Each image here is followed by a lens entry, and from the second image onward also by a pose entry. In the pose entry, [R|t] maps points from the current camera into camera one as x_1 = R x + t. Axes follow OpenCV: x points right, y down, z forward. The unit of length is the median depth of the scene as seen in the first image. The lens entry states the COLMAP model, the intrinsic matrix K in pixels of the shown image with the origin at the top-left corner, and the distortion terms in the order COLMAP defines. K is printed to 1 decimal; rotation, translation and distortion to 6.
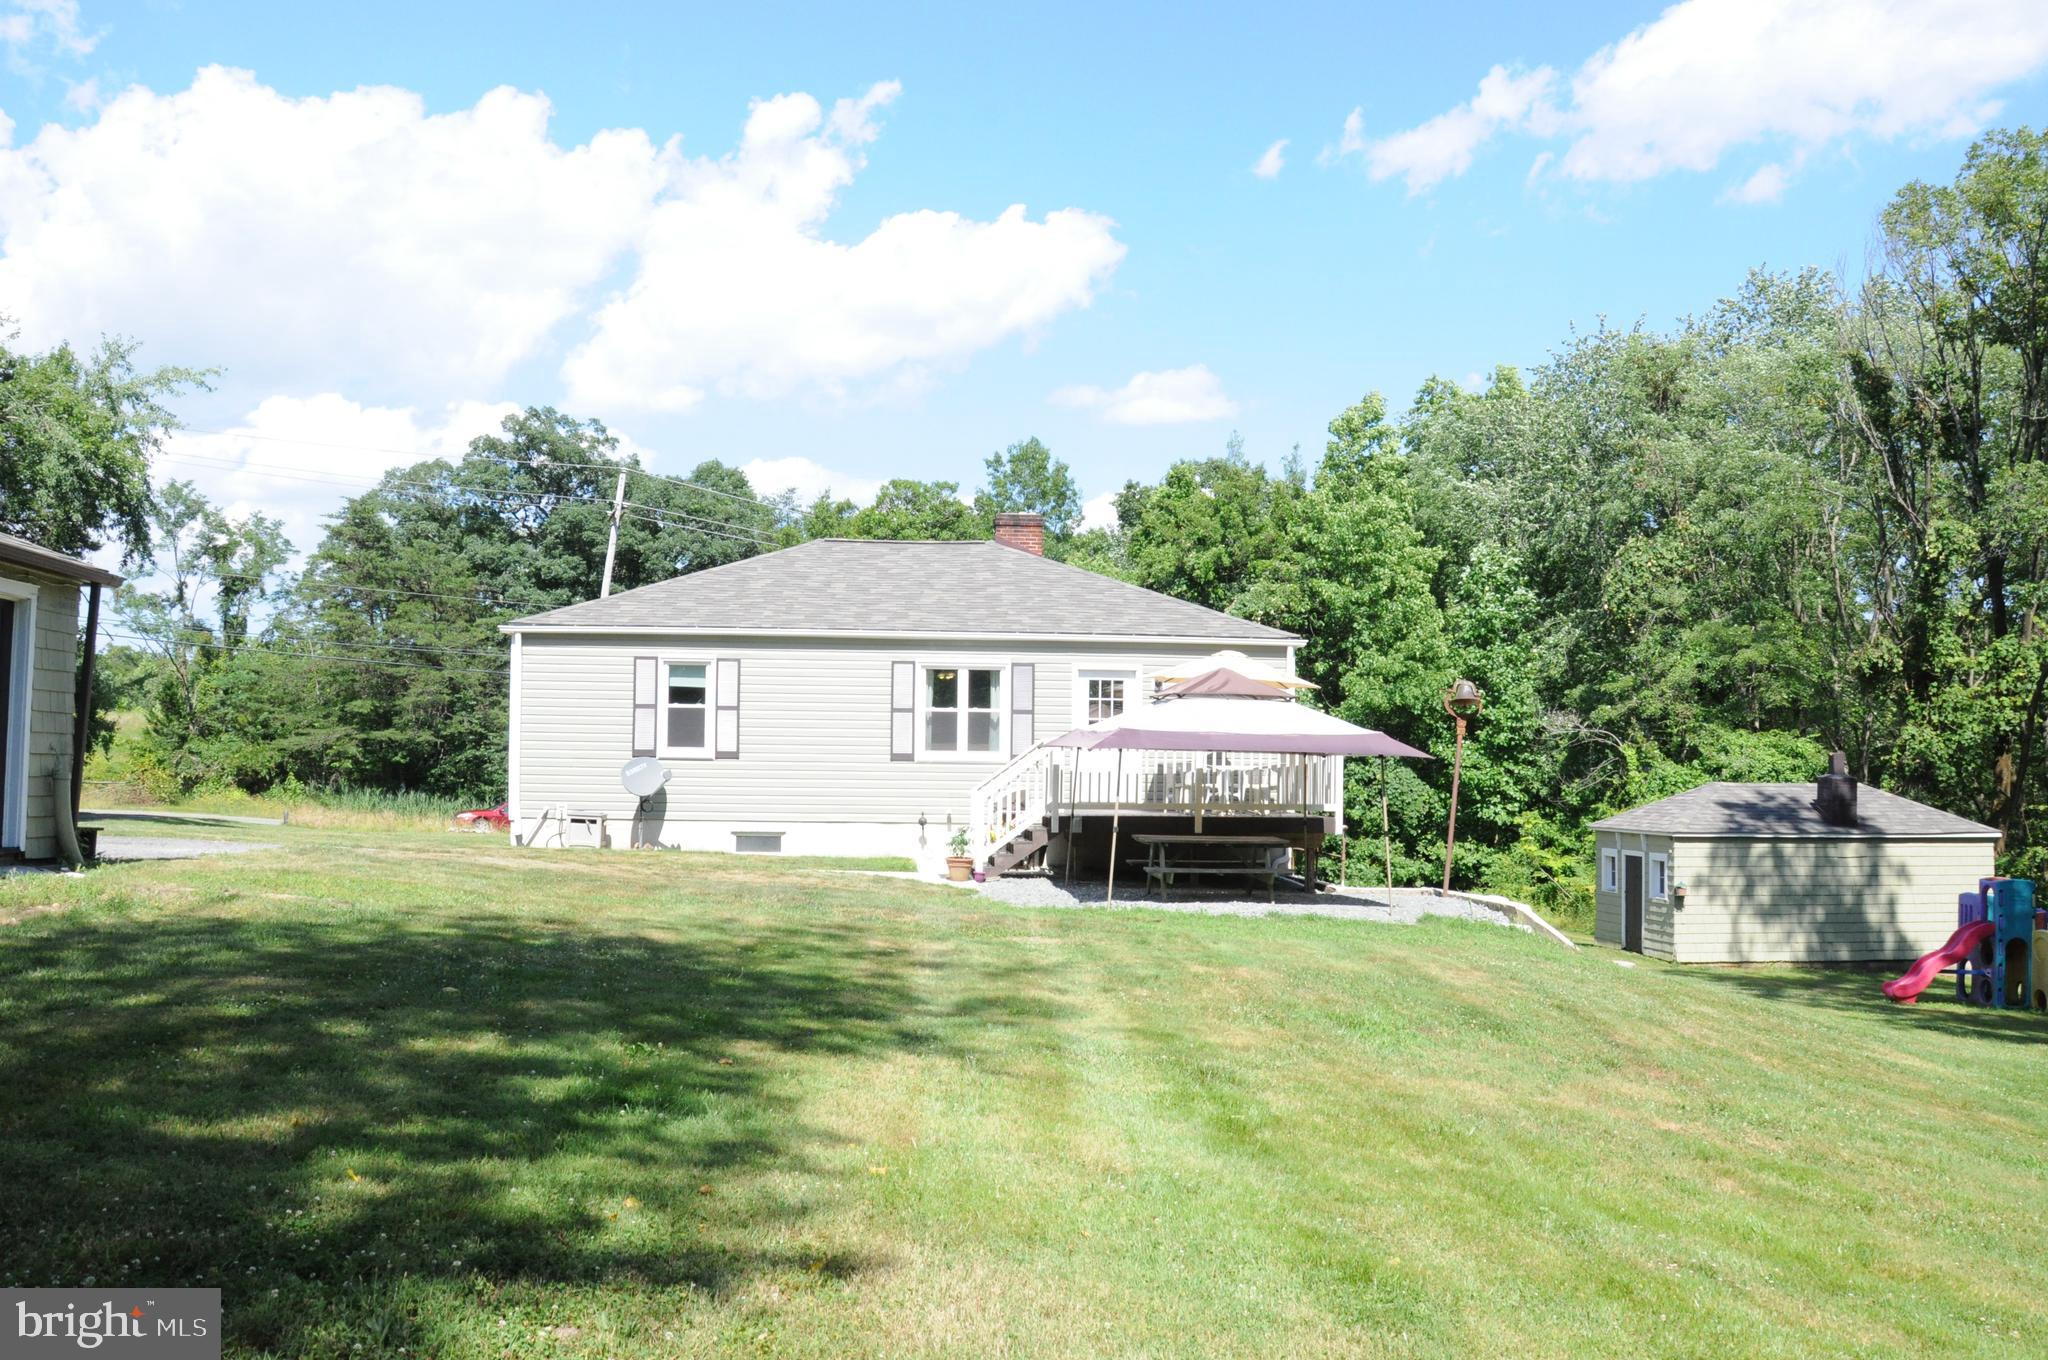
lens RADIAL K [[1670.9, 0, 1014.9], [0, 1670.9, 686.1], [0, 0, 1]] dist [-0.130093, 0.138887]
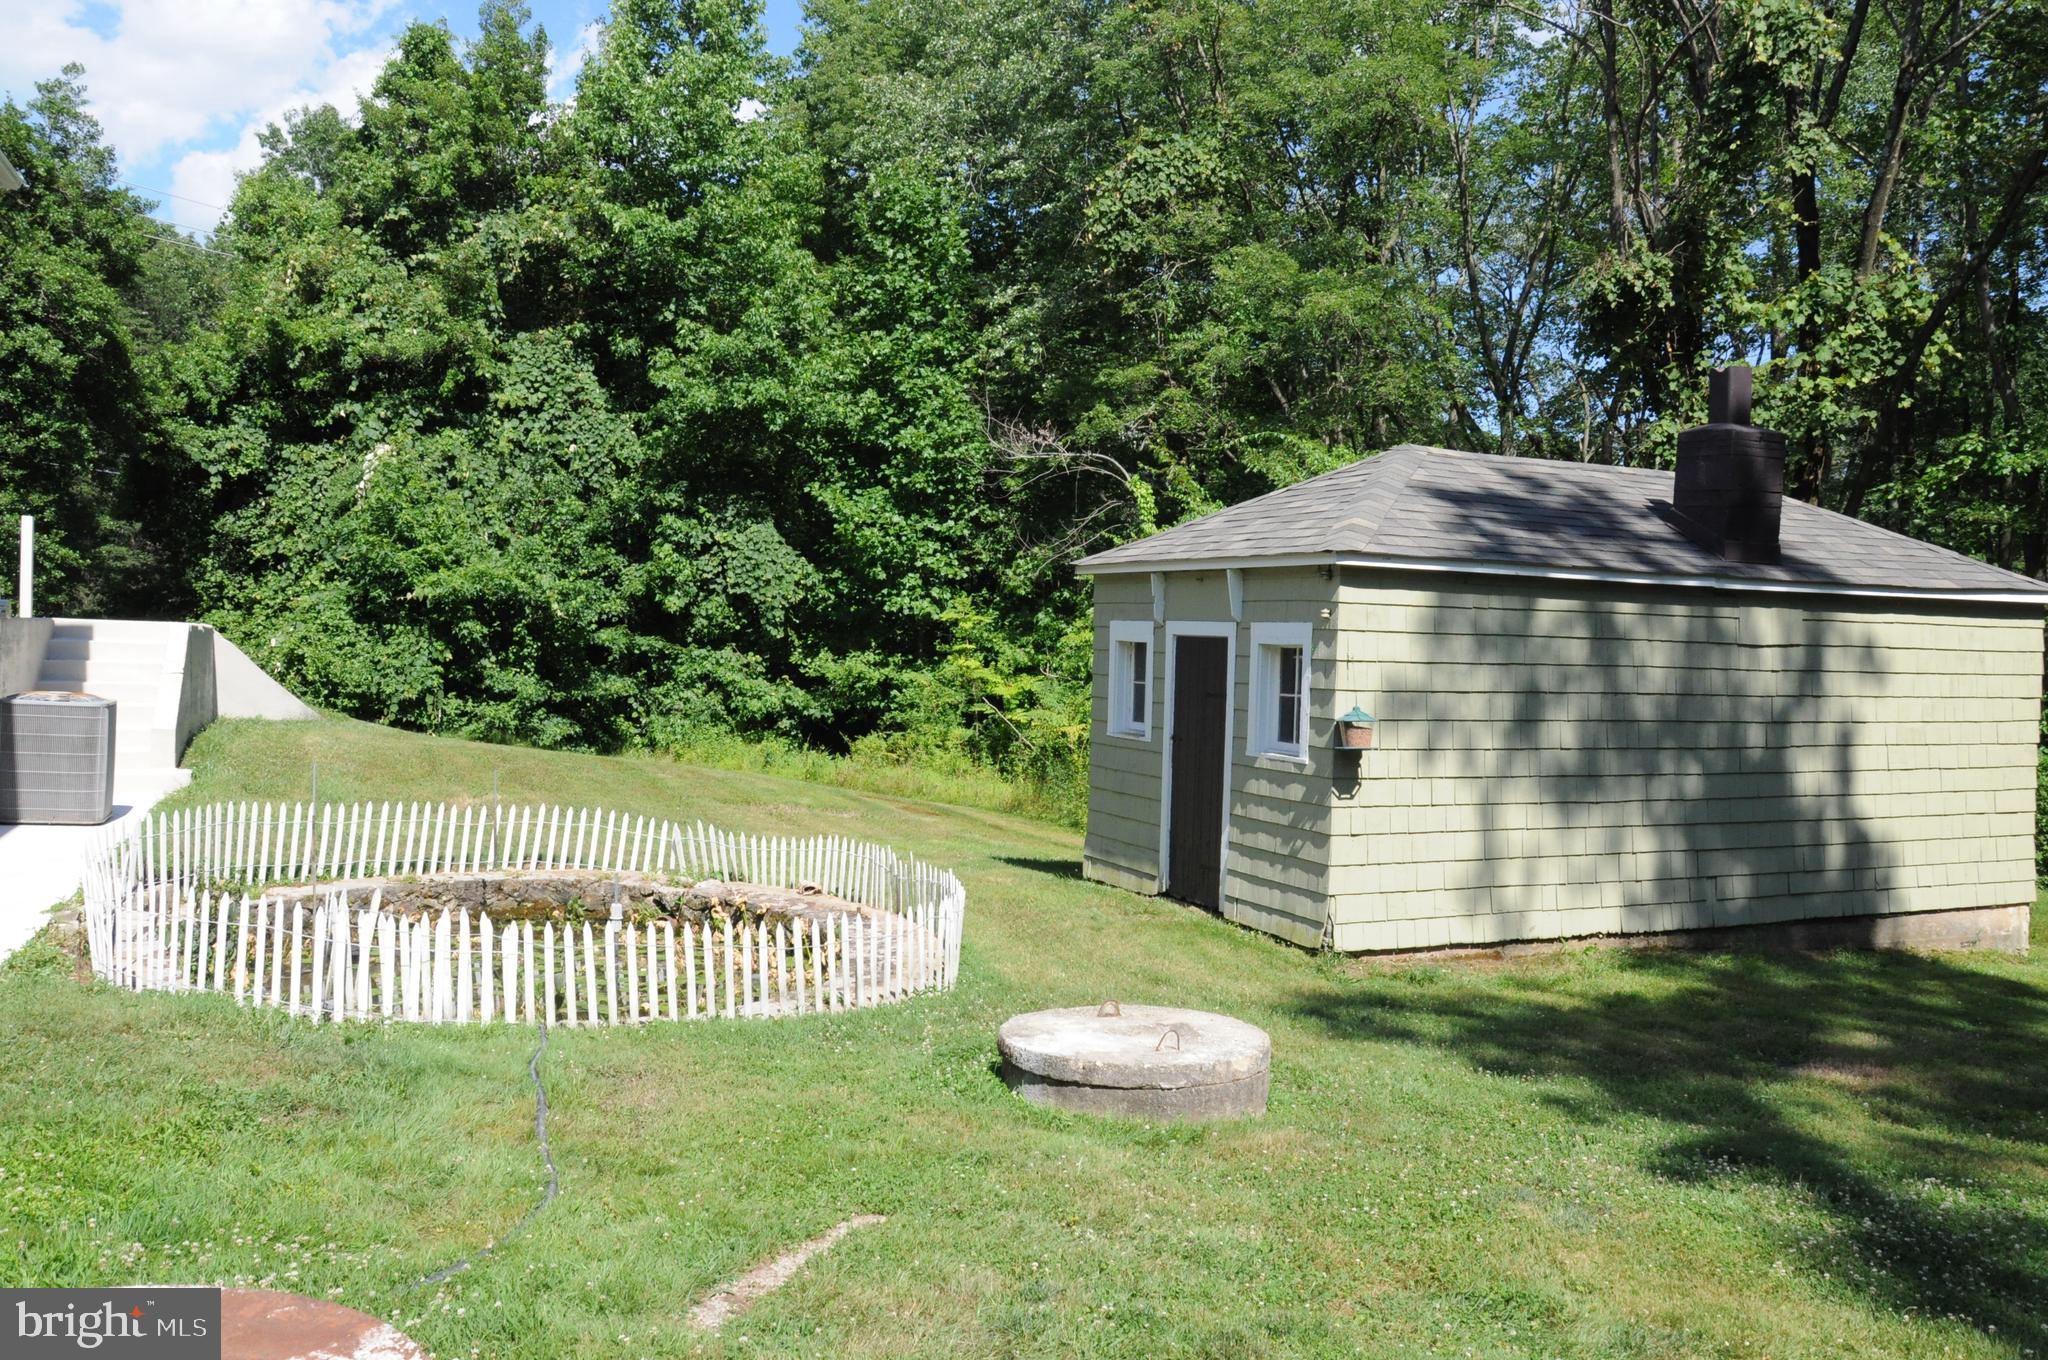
lens RADIAL K [[1670.9, 0, 1014.9], [0, 1670.9, 686.1], [0, 0, 1]] dist [-0.130093, 0.138887]
pose [[0.952639, 0.003238, 0.304086, 0.231288], [-0.030953, 0.995783, 0.086366, 0.084955], [-0.302524, -0.091688, 0.948722, 0.676415]]
